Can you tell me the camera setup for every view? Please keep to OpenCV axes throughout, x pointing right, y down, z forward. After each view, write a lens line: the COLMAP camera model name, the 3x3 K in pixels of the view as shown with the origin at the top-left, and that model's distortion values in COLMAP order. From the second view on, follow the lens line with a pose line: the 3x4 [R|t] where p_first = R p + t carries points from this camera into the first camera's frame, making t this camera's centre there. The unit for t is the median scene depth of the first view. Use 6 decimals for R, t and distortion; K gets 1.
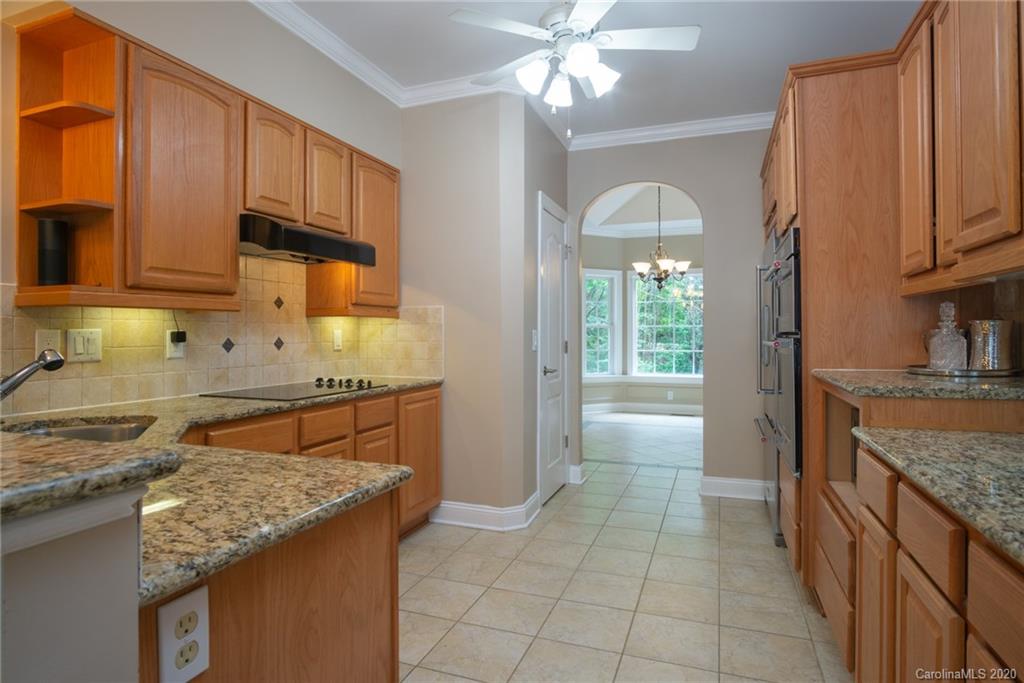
lens RADIAL K [[548.7, 0, 505.6], [0, 548.7, 332.1], [0, 0, 1]] dist [-0.023215, 0.001706]
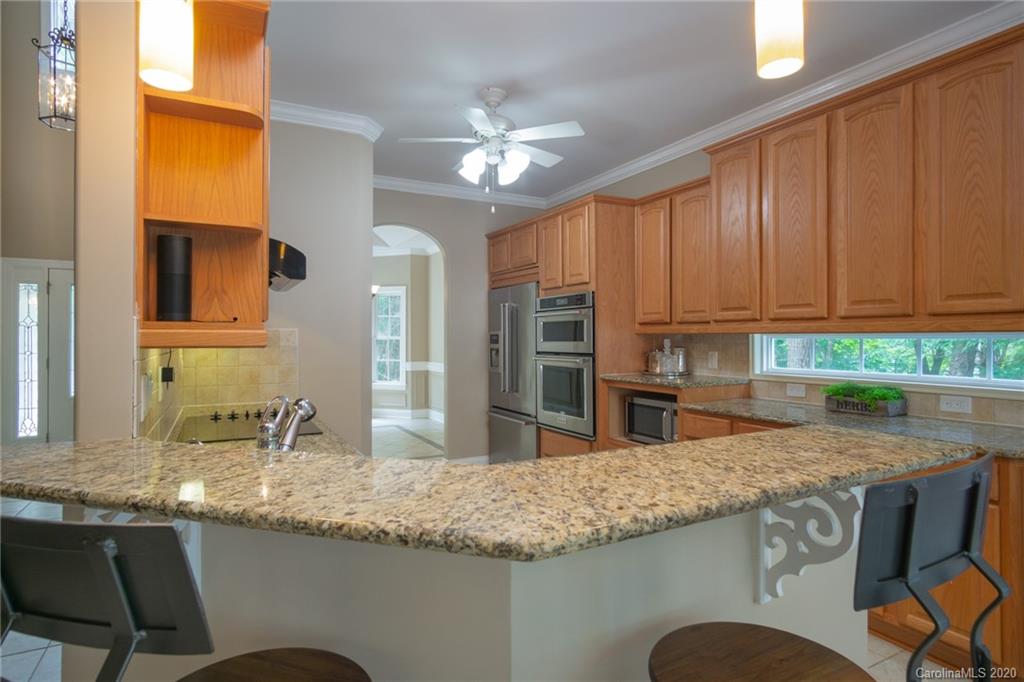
lens RADIAL K [[548.7, 0, 505.6], [0, 548.7, 331.6], [0, 0, 1]] dist [-0.023215, 0.001706]
pose [[0.661430, 0.007008, 0.749974, -0.789503], [-0.001874, 0.999969, -0.007691, -0.045972], [-0.750005, 0.003682, 0.661422, 0.077796]]
